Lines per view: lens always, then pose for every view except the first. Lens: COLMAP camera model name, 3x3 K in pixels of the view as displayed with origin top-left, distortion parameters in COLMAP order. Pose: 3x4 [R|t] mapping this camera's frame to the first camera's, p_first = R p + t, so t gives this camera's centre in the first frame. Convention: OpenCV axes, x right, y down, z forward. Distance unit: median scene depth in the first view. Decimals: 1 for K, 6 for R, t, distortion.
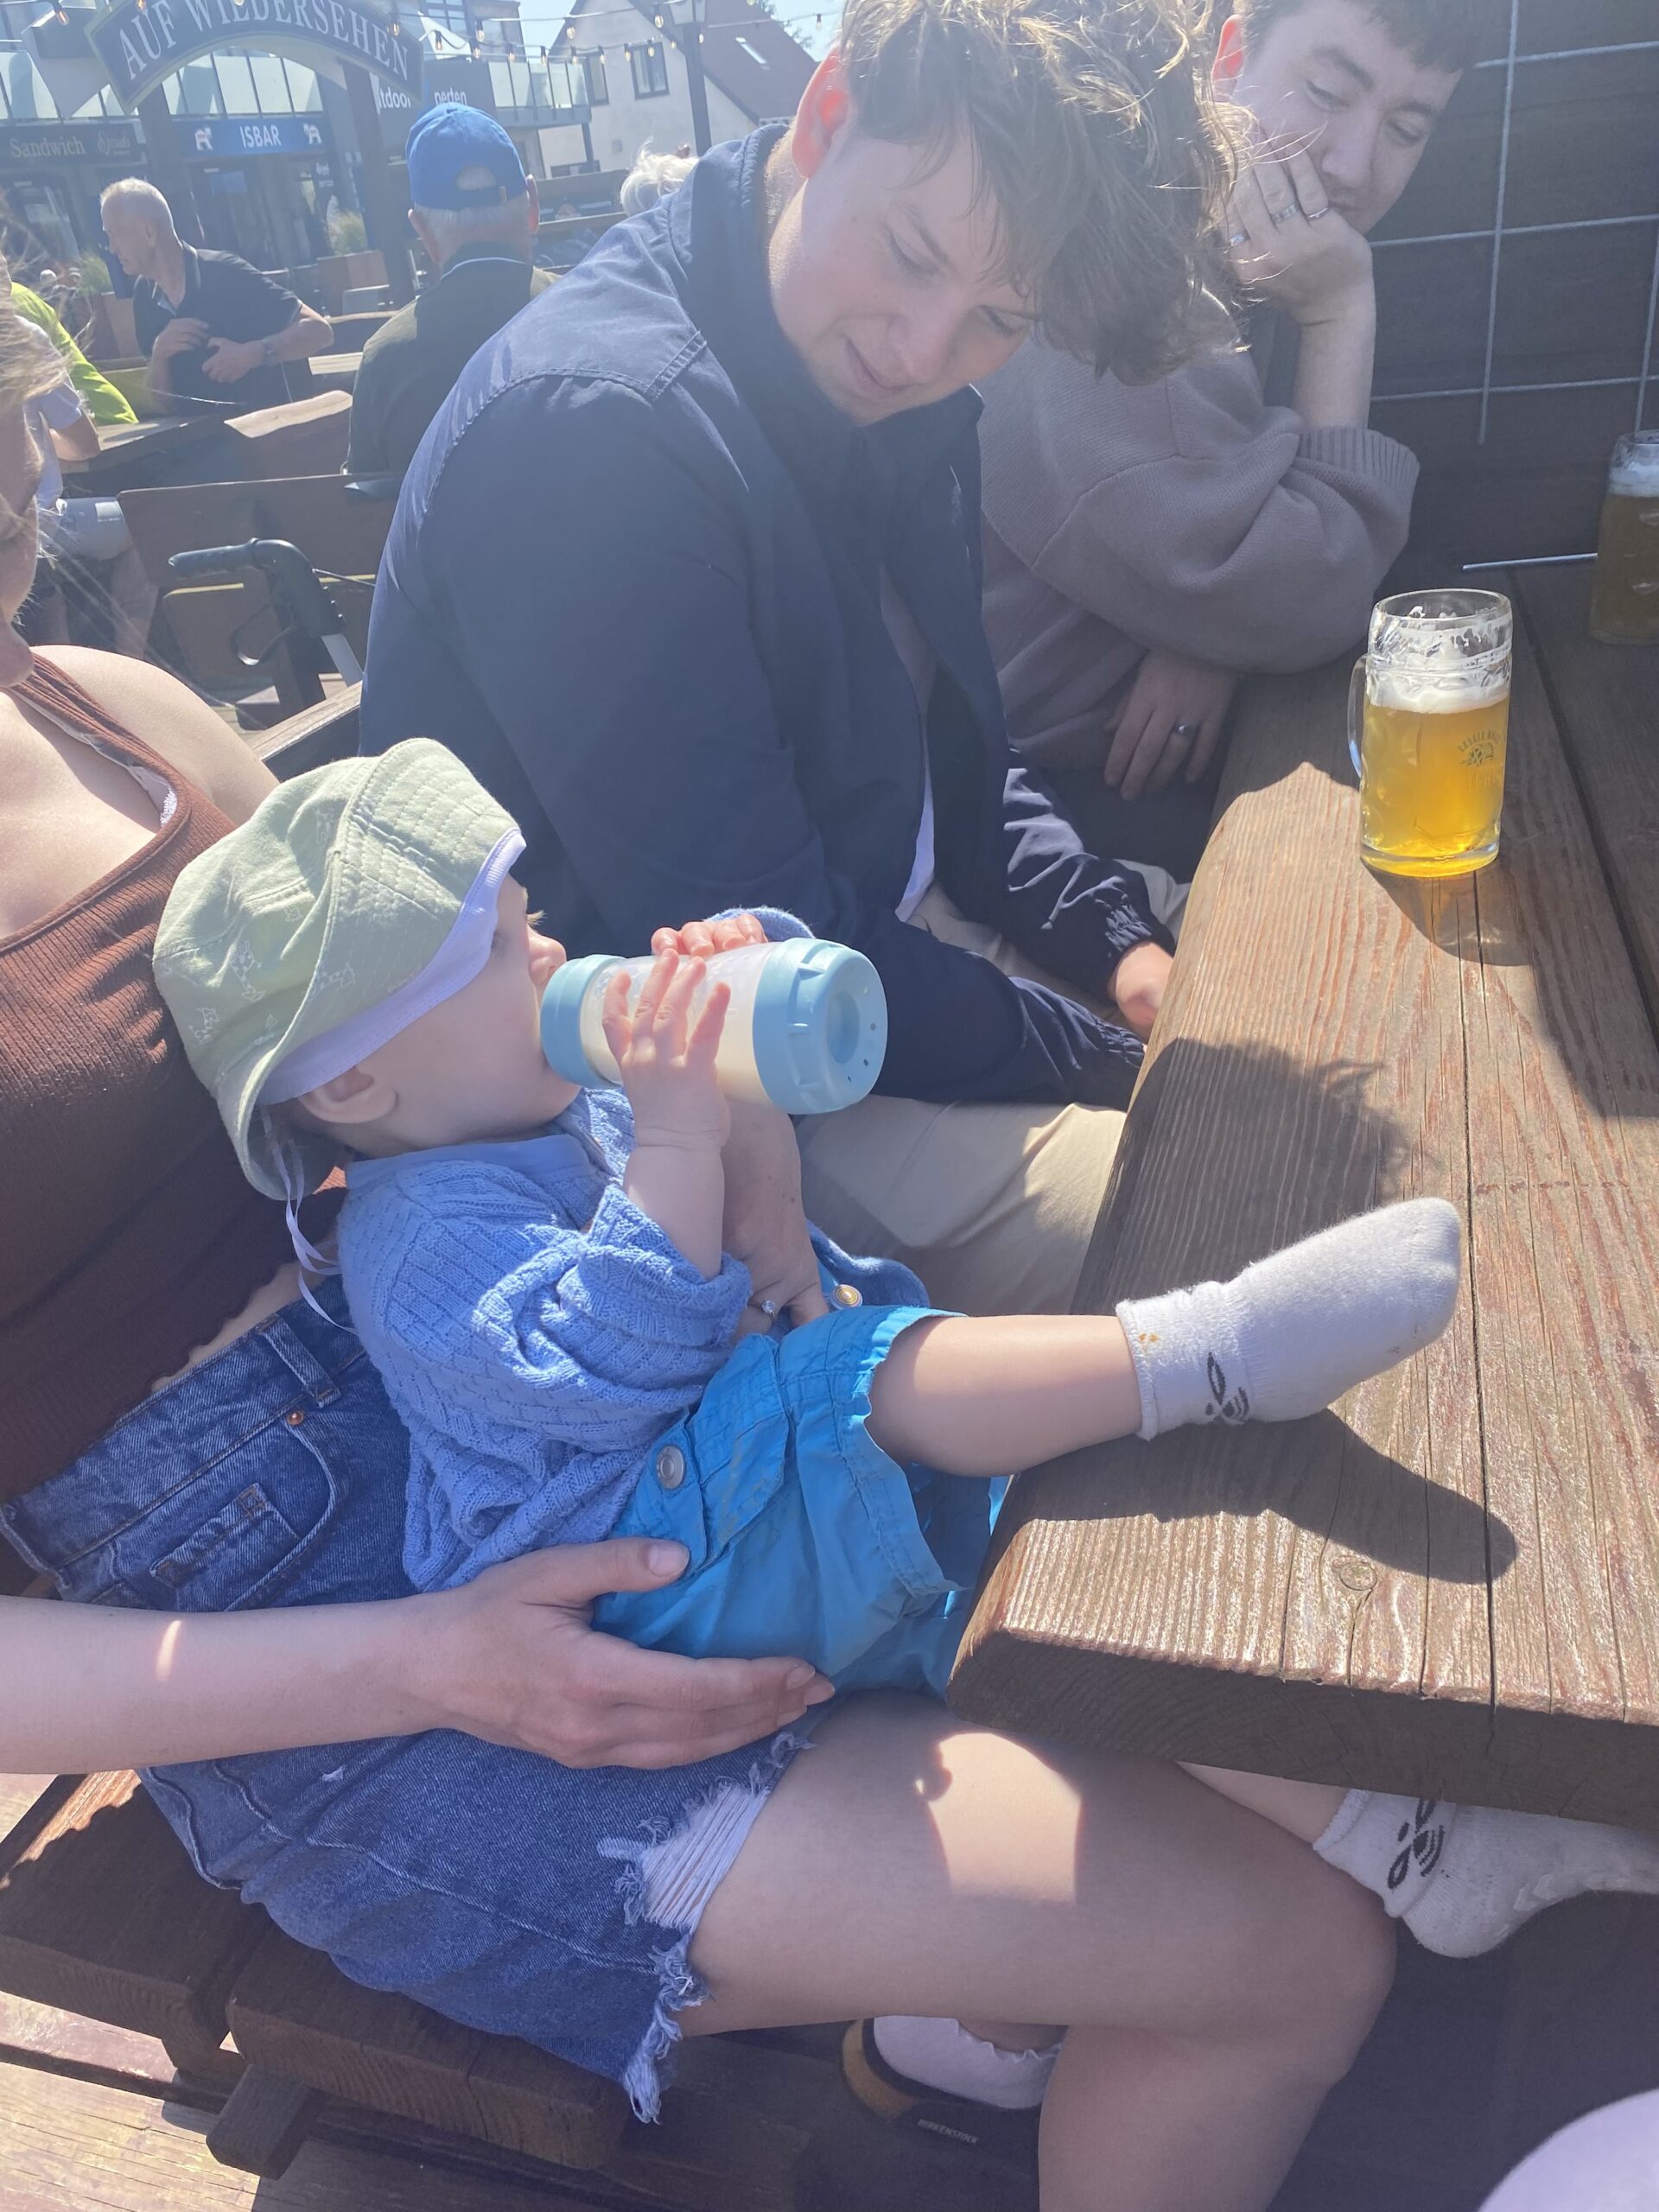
lens RADIAL K [[1620.8, 0, 828.1], [0, 1620.8, 1053.5], [0, 0, 1]] dist [-0.038764, -0.001773]
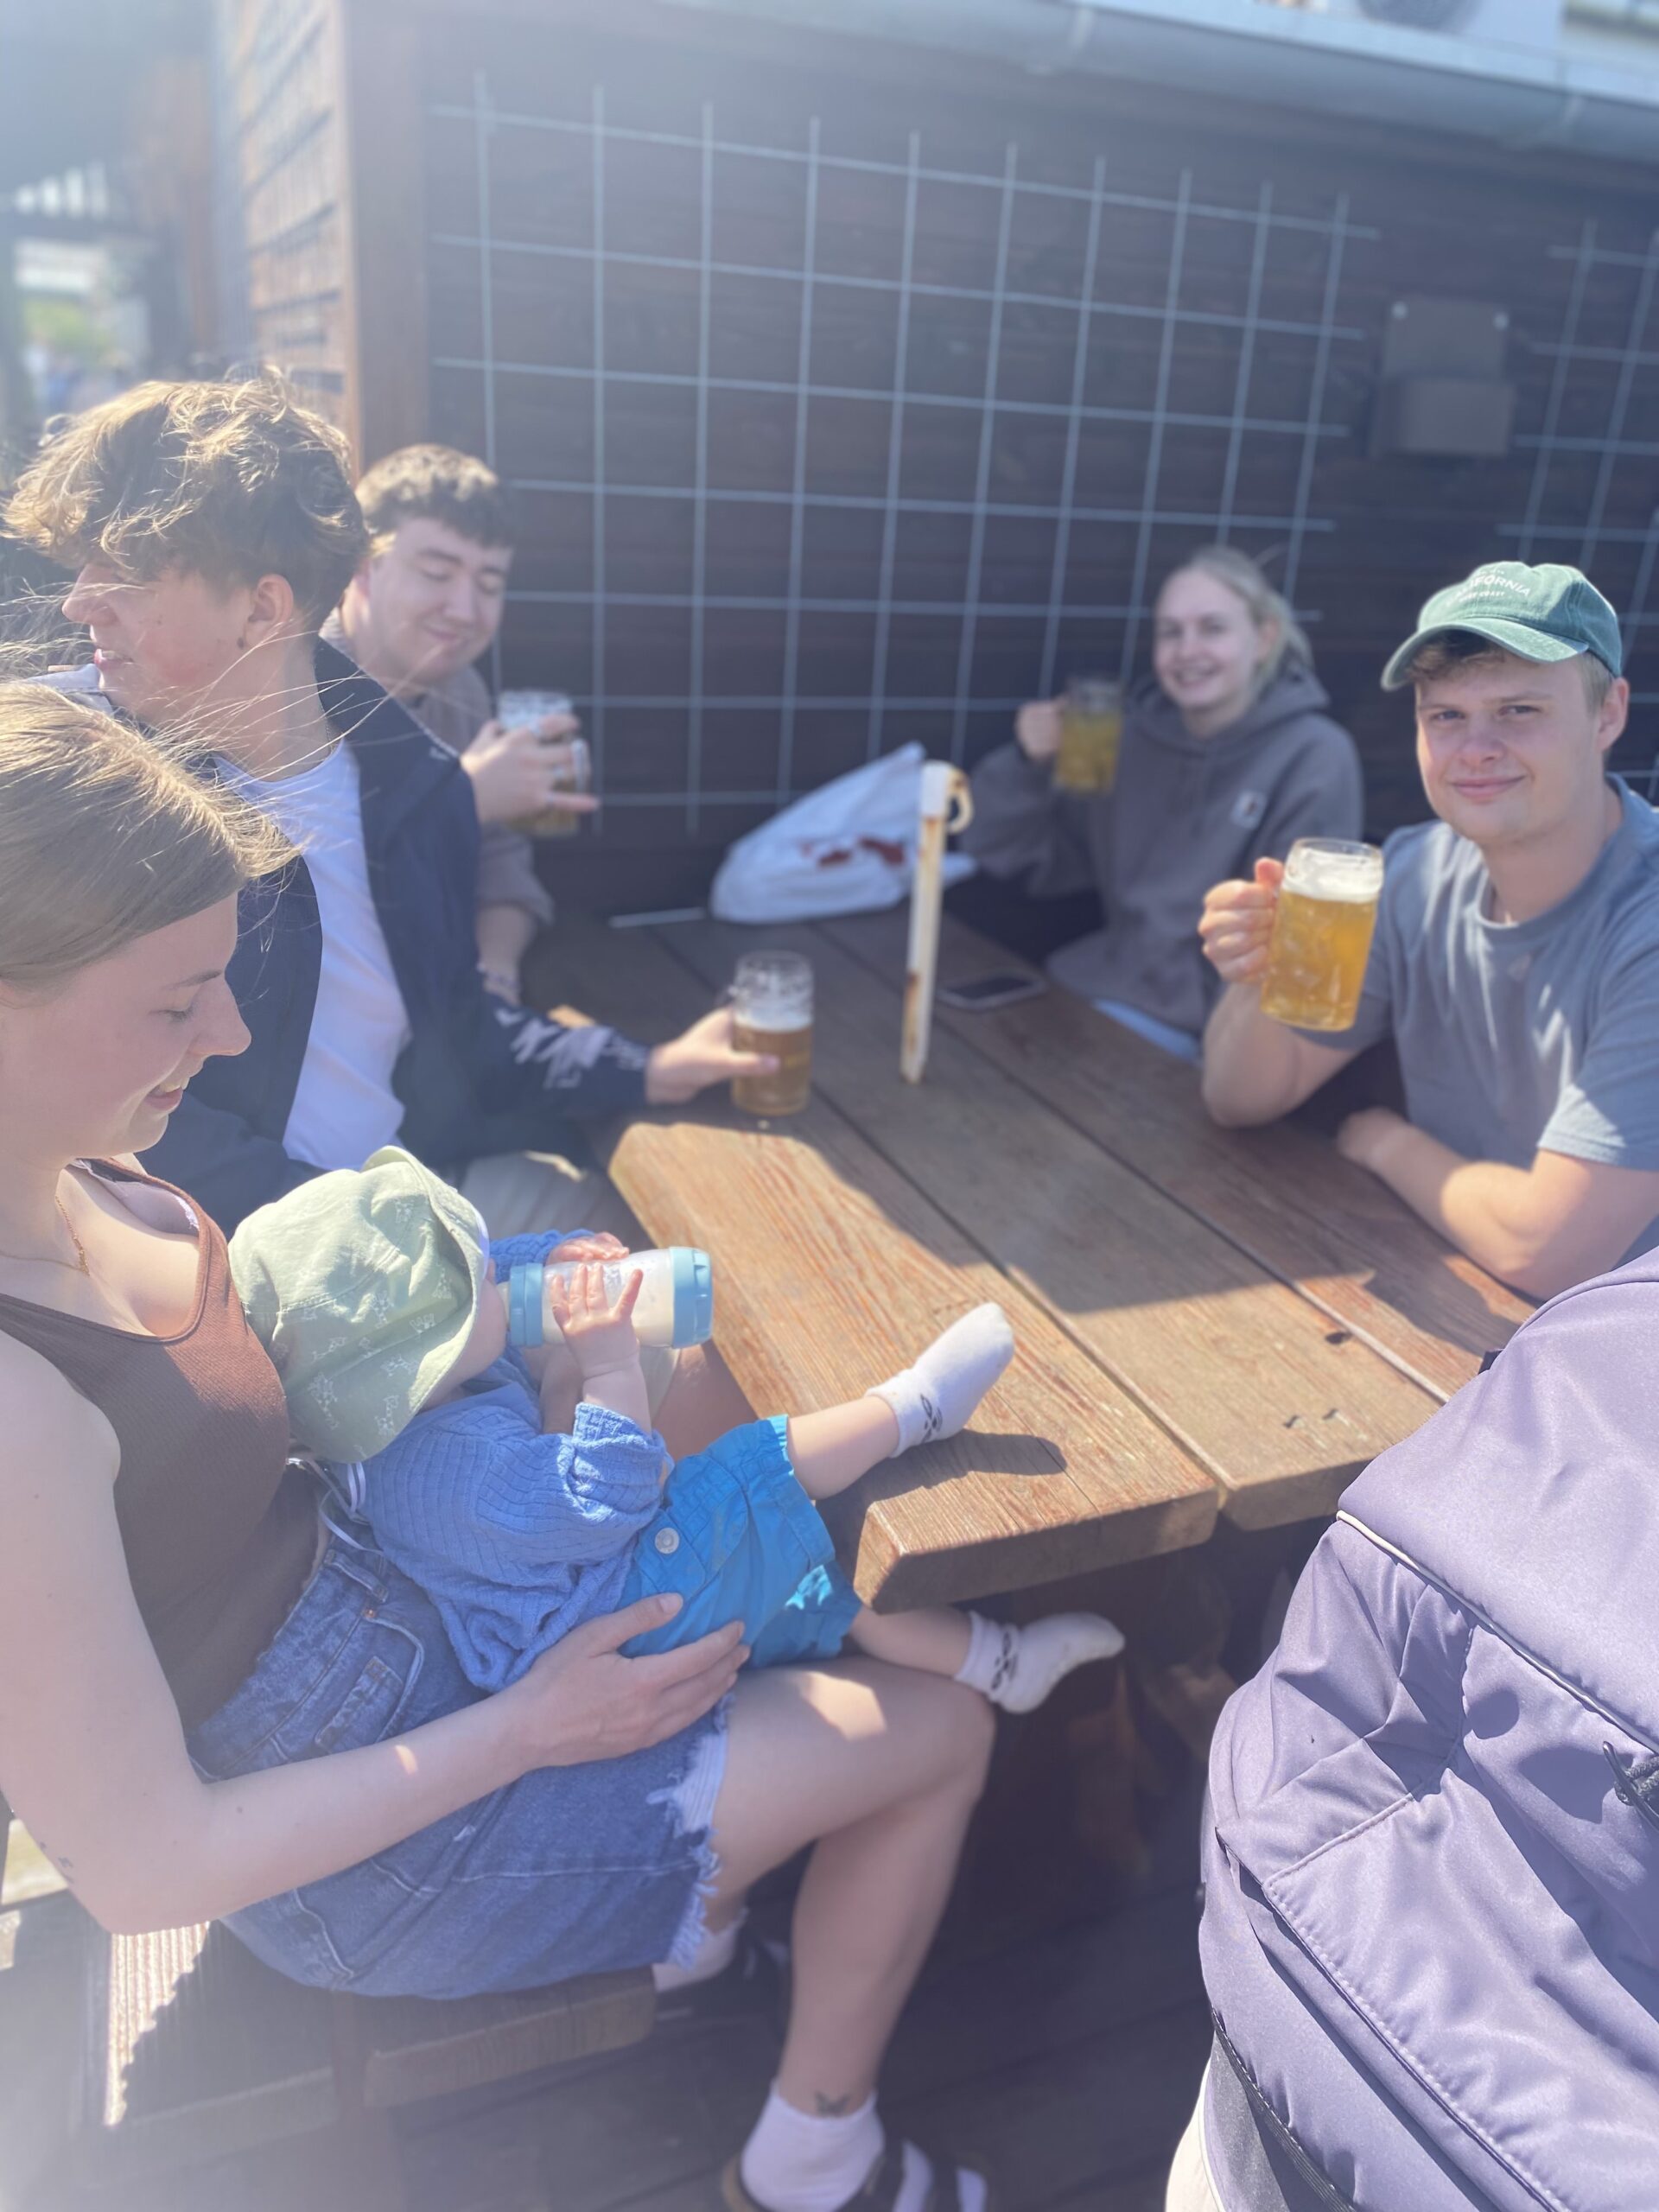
lens RADIAL K [[1680.8, 0, 829.5], [0, 1680.8, 1106.0], [0, 0, 1]] dist [-0.001483, -0.003890]
pose [[0.784528, -0.103260, 0.611435, -0.951945], [0.183698, 0.980479, -0.070117, -0.046007], [-0.592259, 0.167328, 0.788182, -0.570284]]
